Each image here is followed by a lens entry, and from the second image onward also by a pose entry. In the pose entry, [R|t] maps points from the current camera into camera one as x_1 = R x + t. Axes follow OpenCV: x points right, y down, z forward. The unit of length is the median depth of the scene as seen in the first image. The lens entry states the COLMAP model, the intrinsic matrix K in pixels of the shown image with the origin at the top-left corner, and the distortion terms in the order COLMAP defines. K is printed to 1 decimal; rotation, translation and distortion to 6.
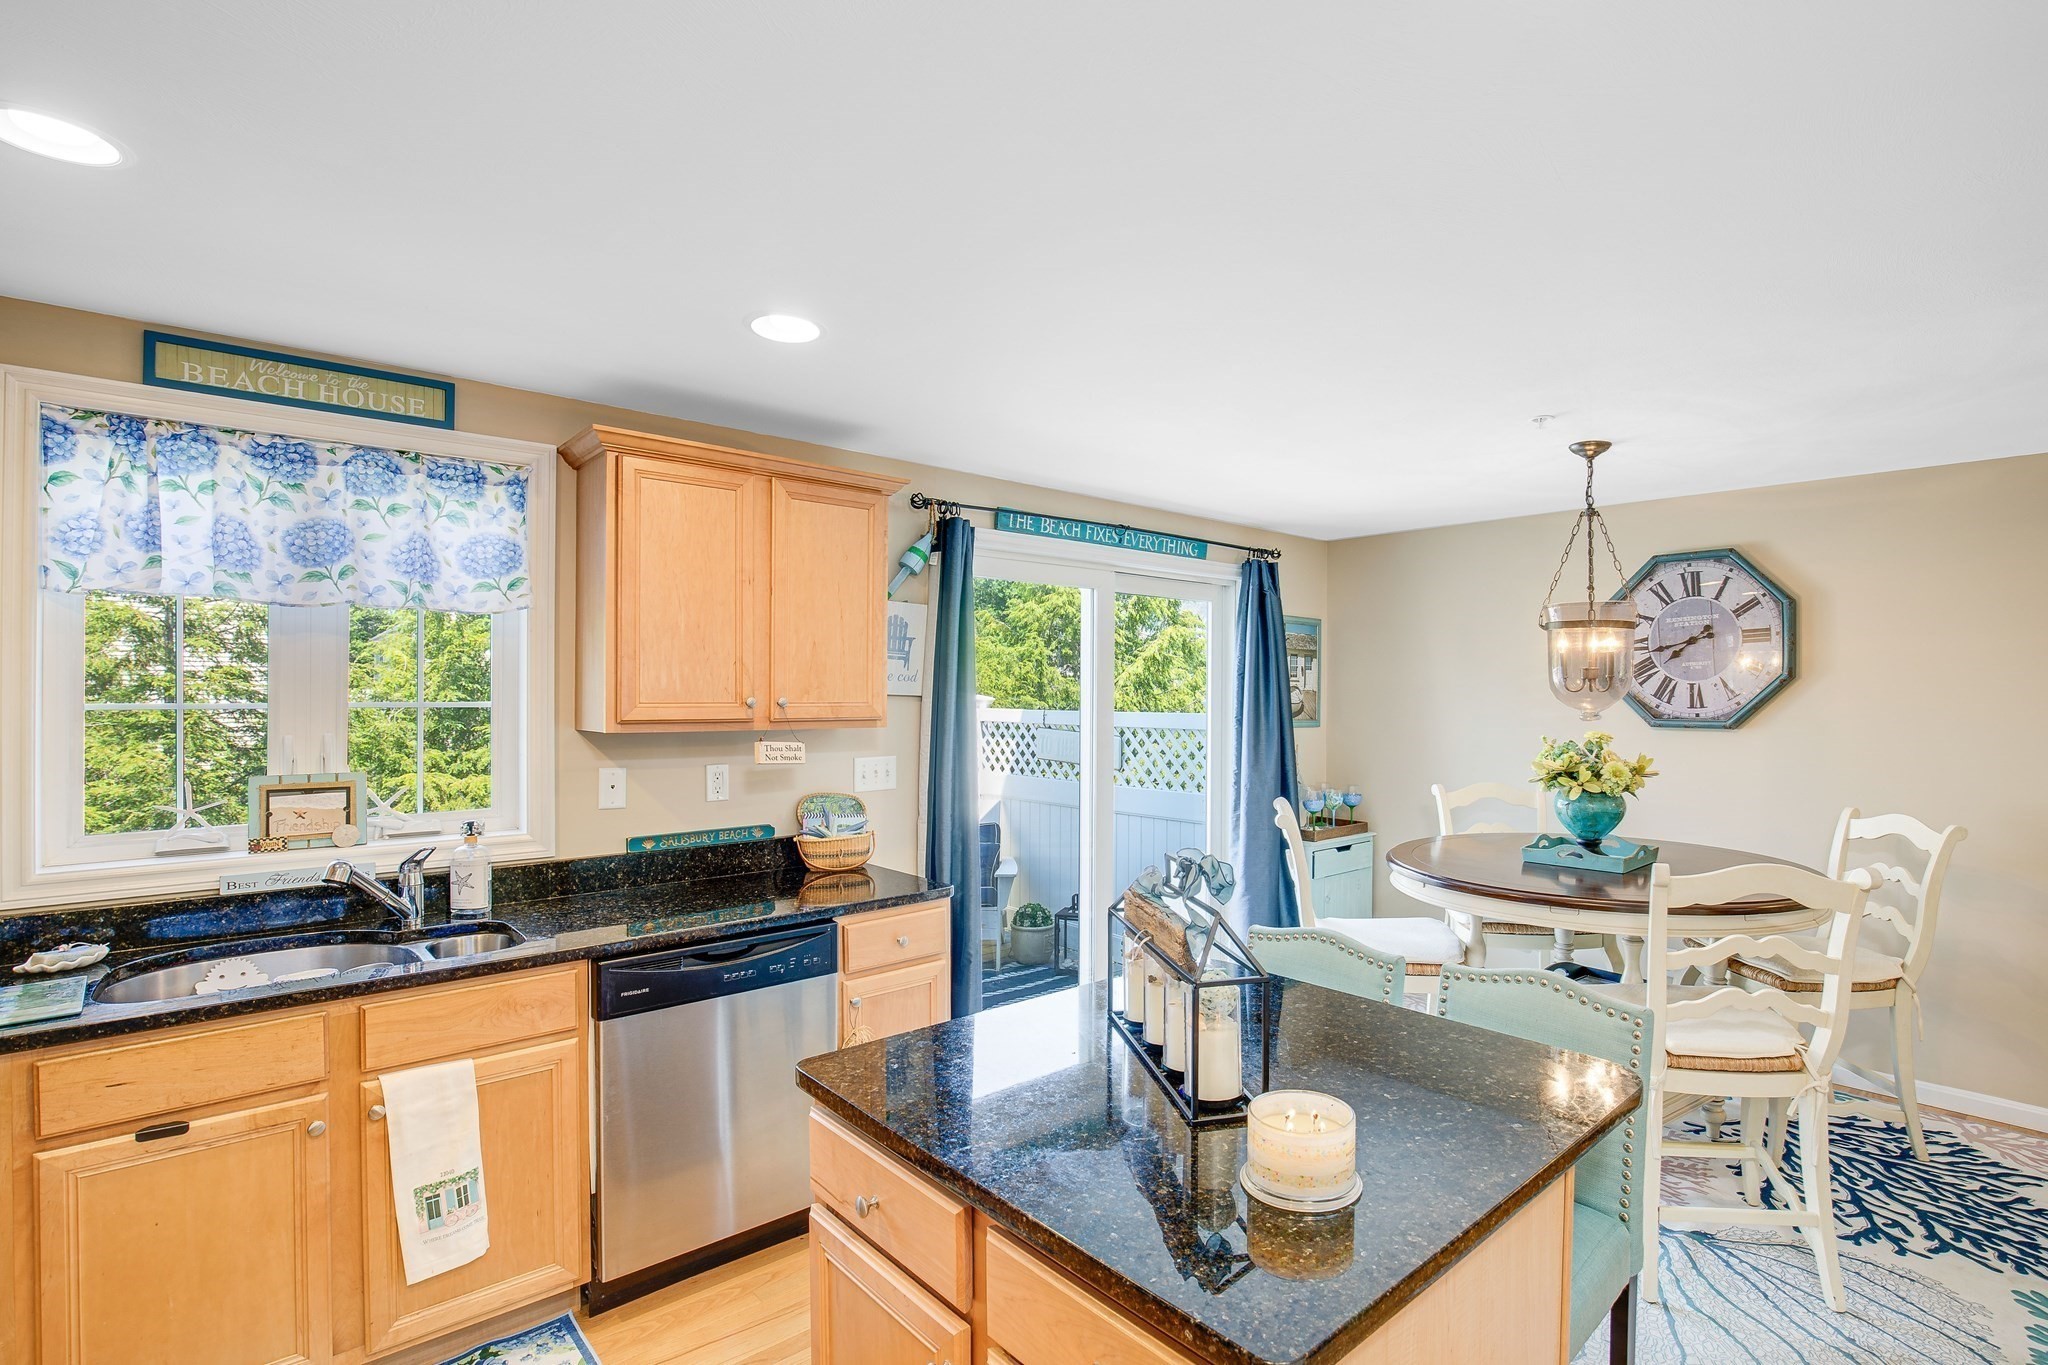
lens RADIAL K [[972.9, 0, 1032.2], [0, 972.9, 690.7], [0, 0, 1]] dist [-0.033564, 0.001892]
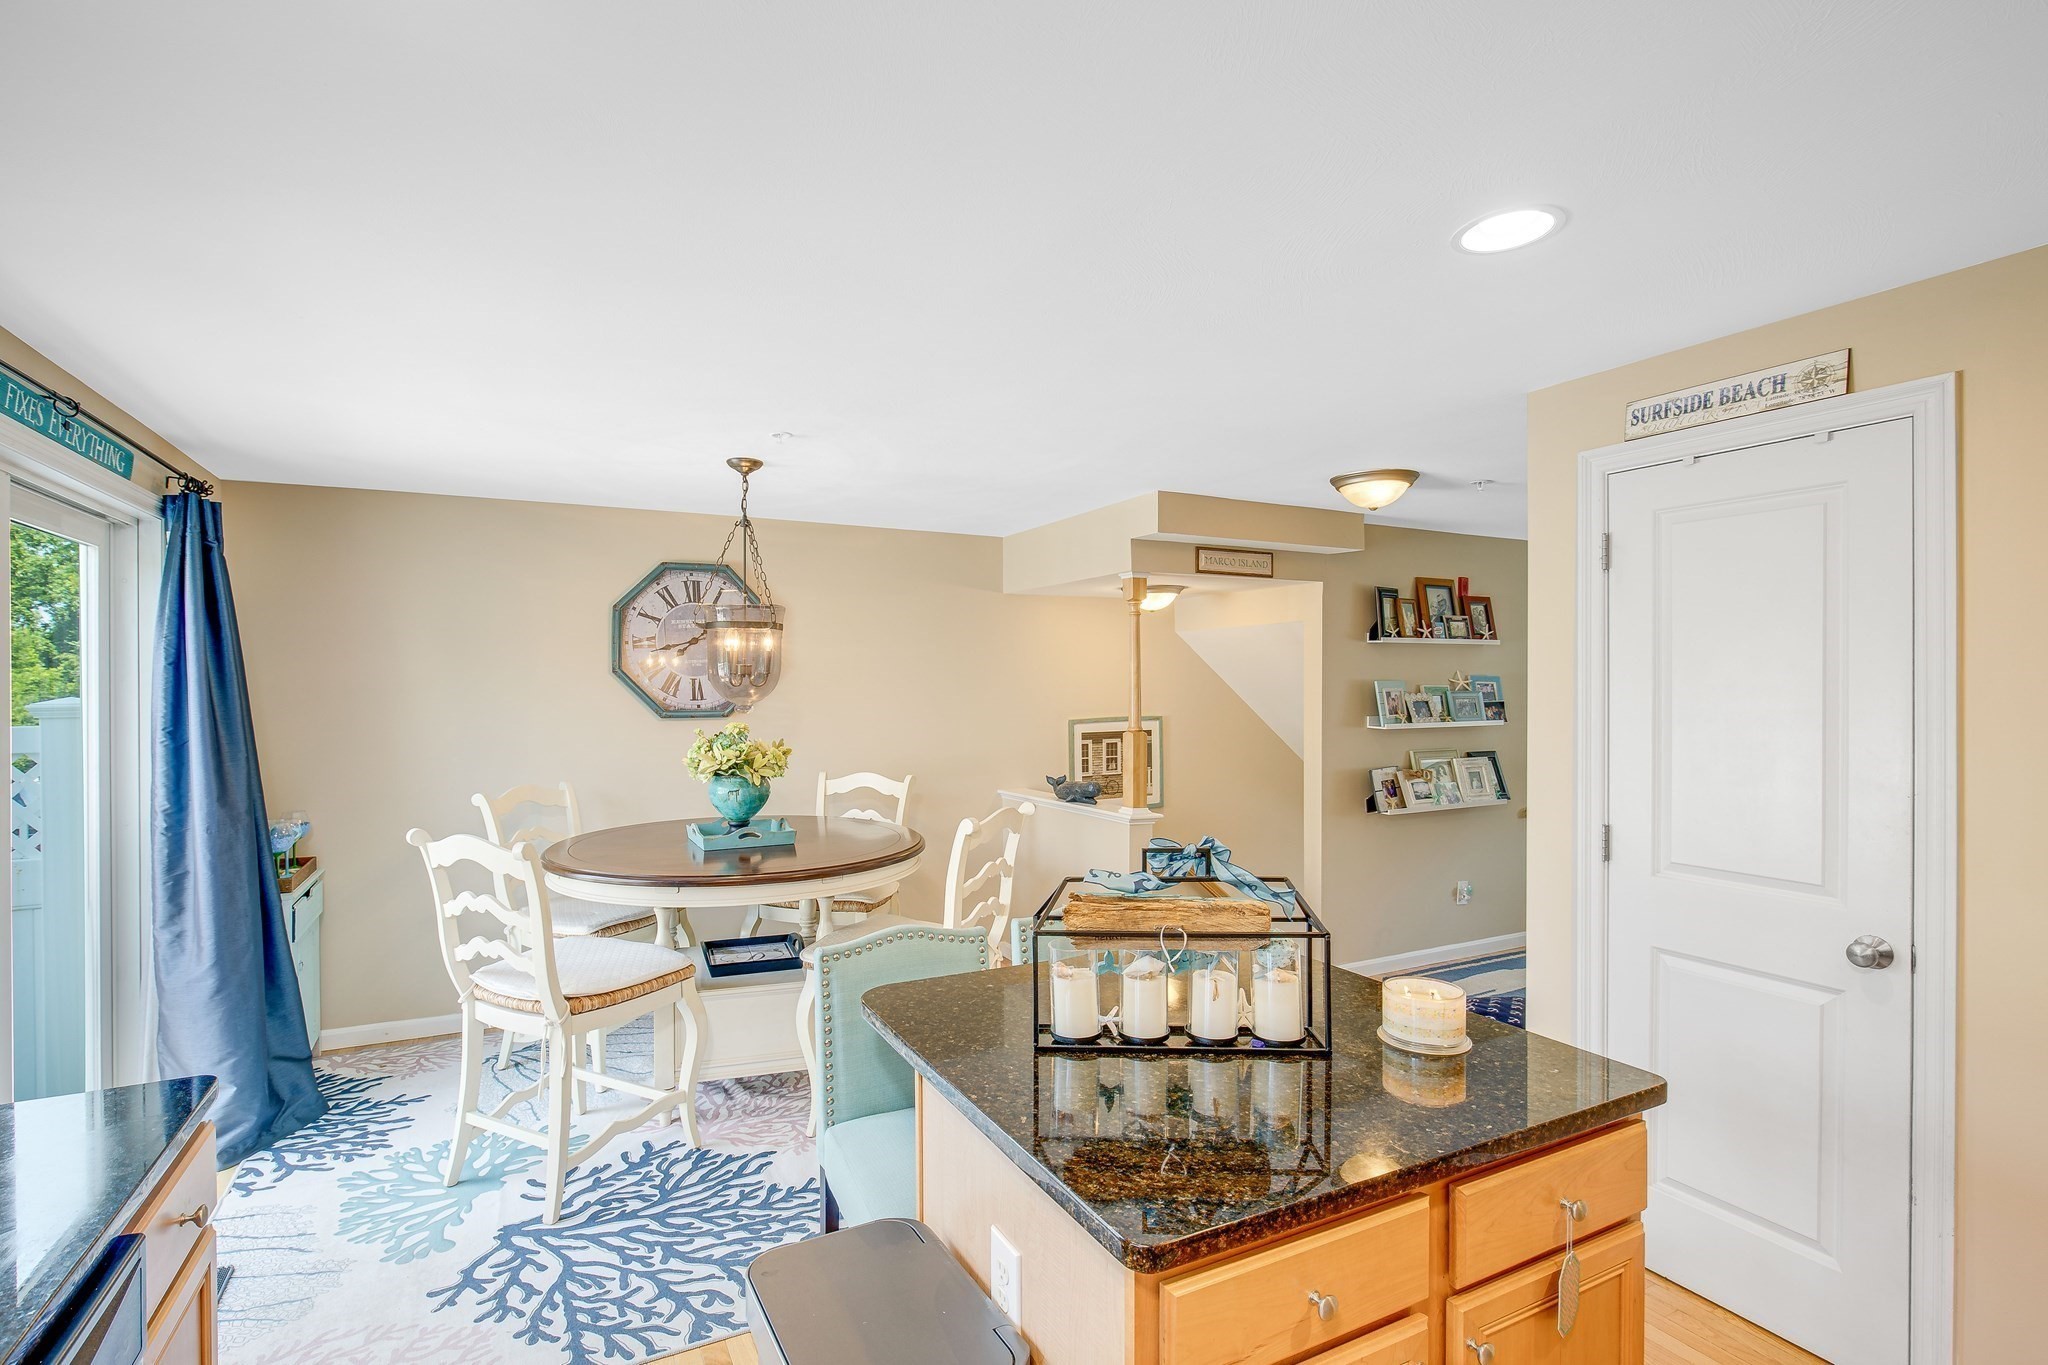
lens RADIAL K [[972.9, 0, 1020.7], [0, 972.9, 691.0], [0, 0, 1]] dist [-0.033564, 0.001892]
pose [[0.234825, -0.009289, 0.971993, -0.418384], [0.001806, 0.999957, 0.009120, -0.003471], [-0.972036, -0.000386, 0.234832, 0.430591]]
